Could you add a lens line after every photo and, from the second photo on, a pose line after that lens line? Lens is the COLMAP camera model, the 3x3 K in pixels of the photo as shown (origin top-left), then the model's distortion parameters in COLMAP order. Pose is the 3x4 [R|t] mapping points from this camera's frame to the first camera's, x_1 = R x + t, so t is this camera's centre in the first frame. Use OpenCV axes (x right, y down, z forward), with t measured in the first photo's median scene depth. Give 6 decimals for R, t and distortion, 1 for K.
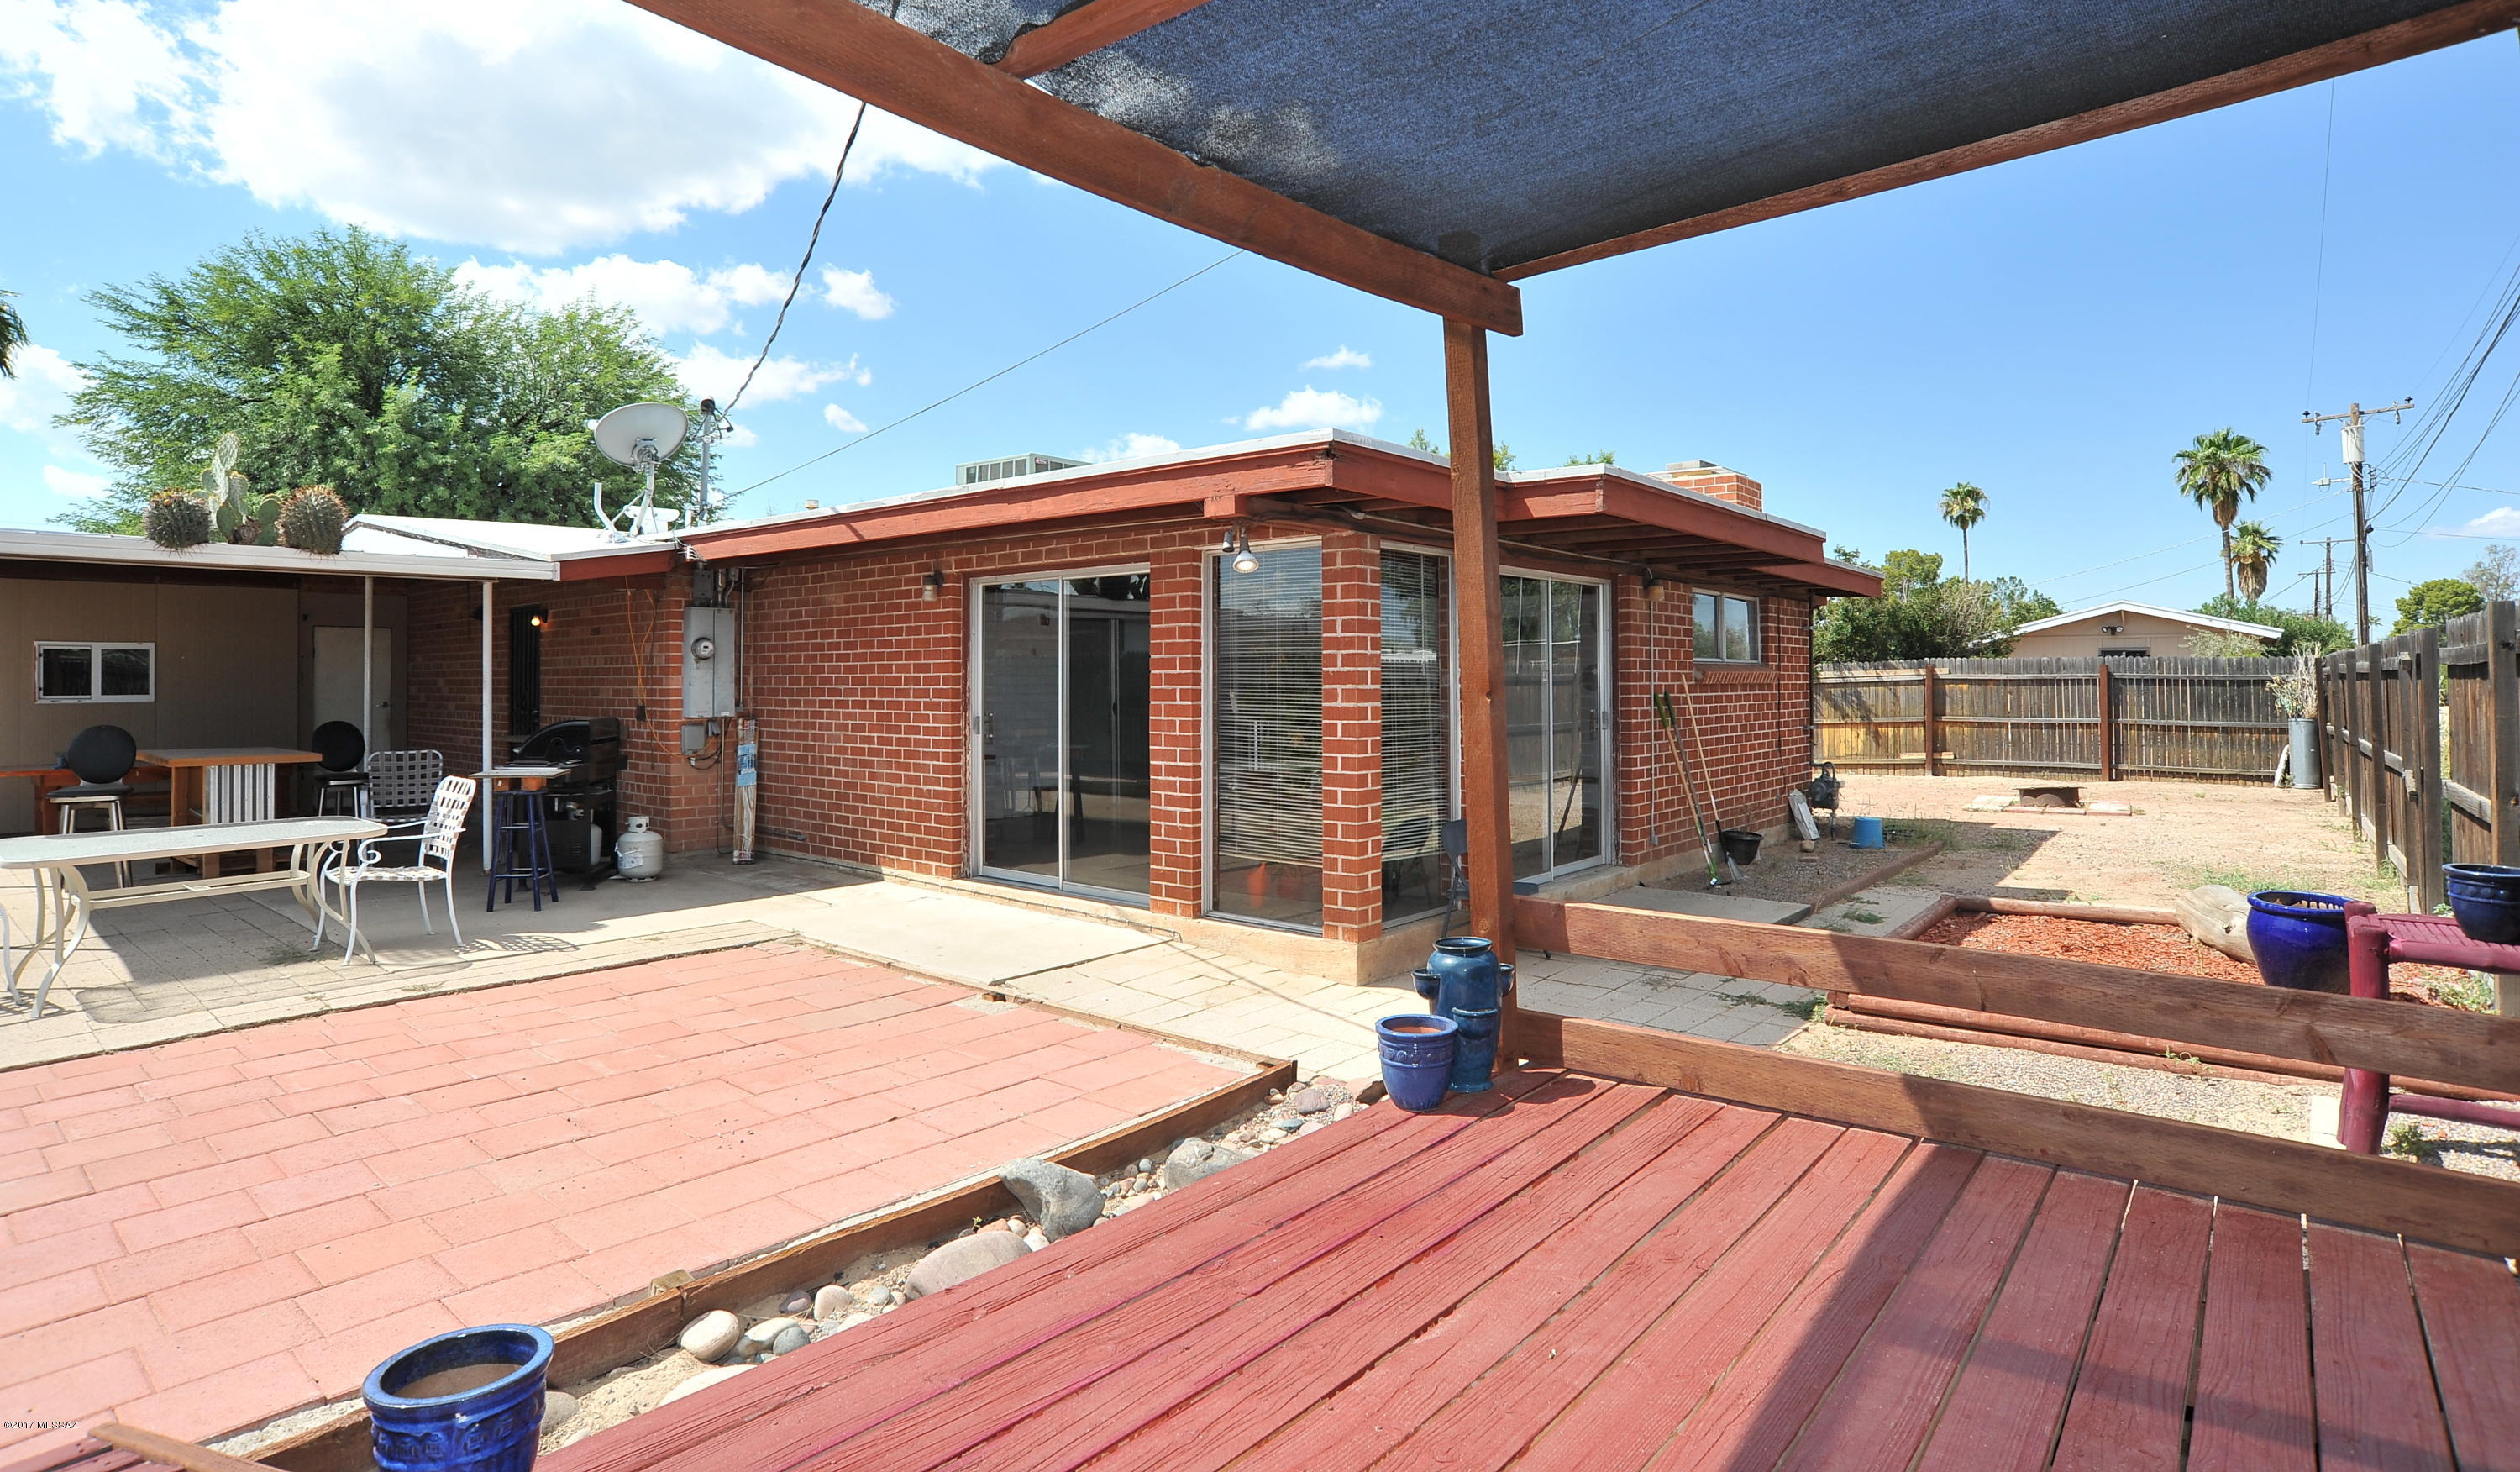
lens RADIAL K [[1304.5, 0, 1246.0], [0, 1304.5, 683.7], [0, 0, 1]] dist [-0.097039, 0.062867]
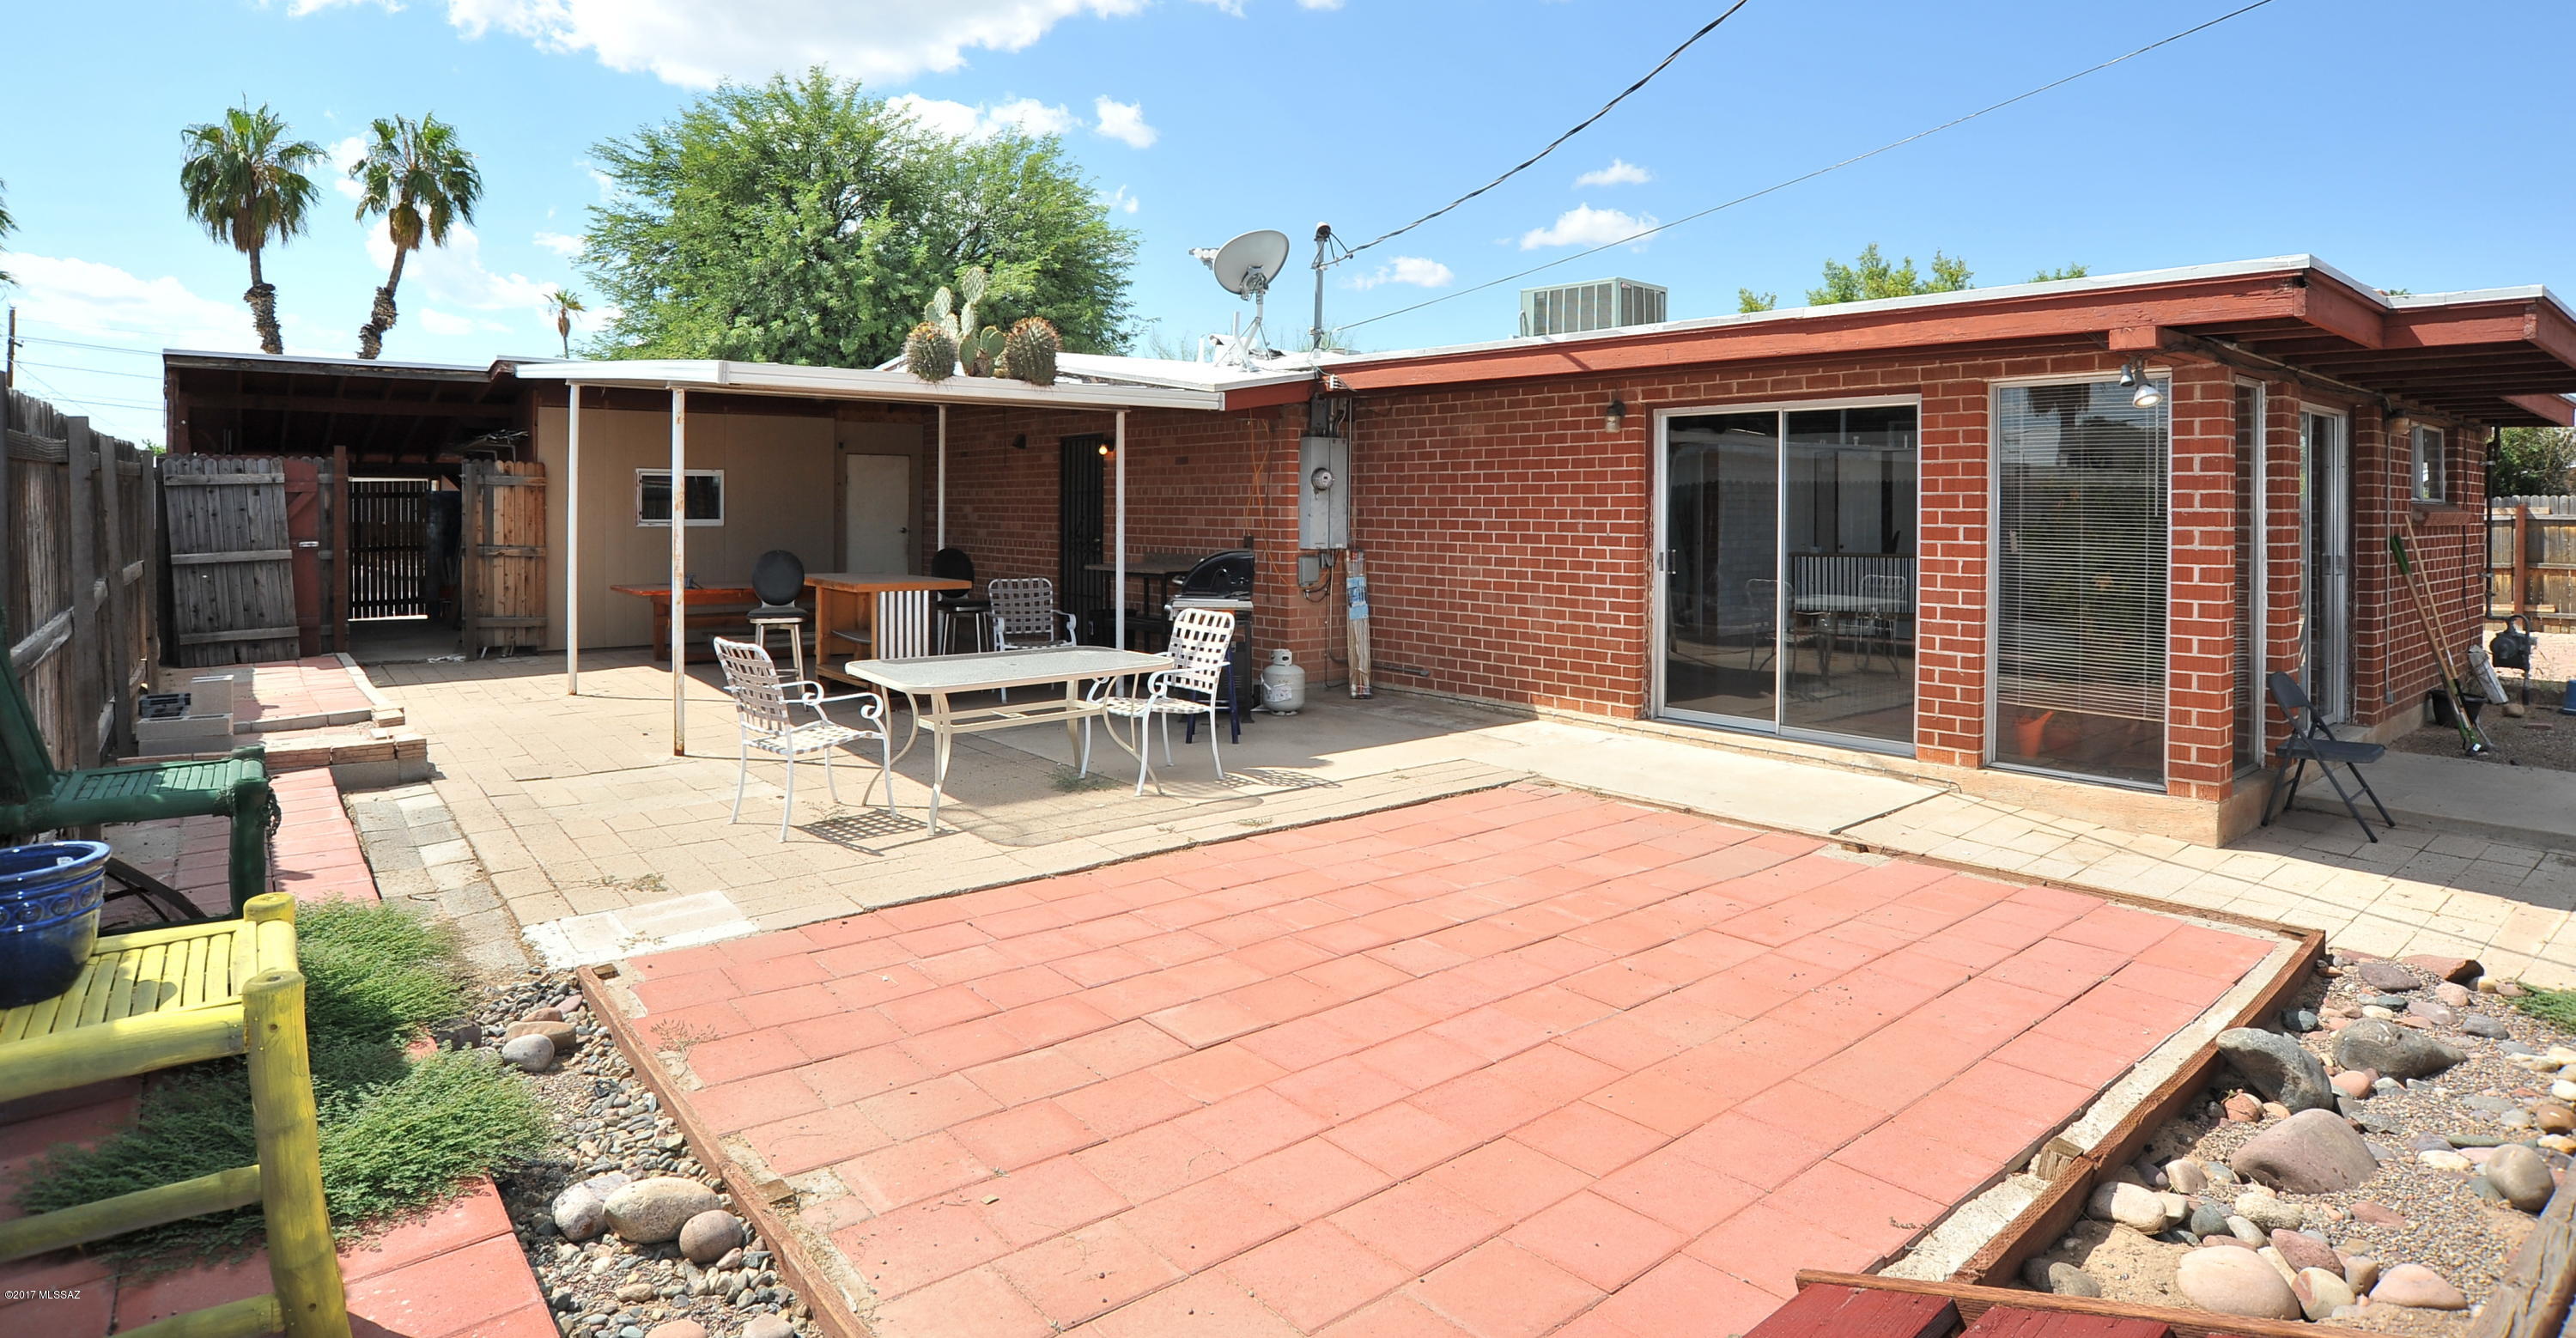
lens RADIAL K [[1337.3, 0, 1283.8], [0, 1337.3, 526.9], [0, 0, 1]] dist [-0.109969, 0.078450]
pose [[0.986980, 0.010913, -0.160472, -0.312669], [-0.009174, 0.999891, 0.011578, -0.002564], [0.160581, -0.009955, 0.986972, -0.017531]]
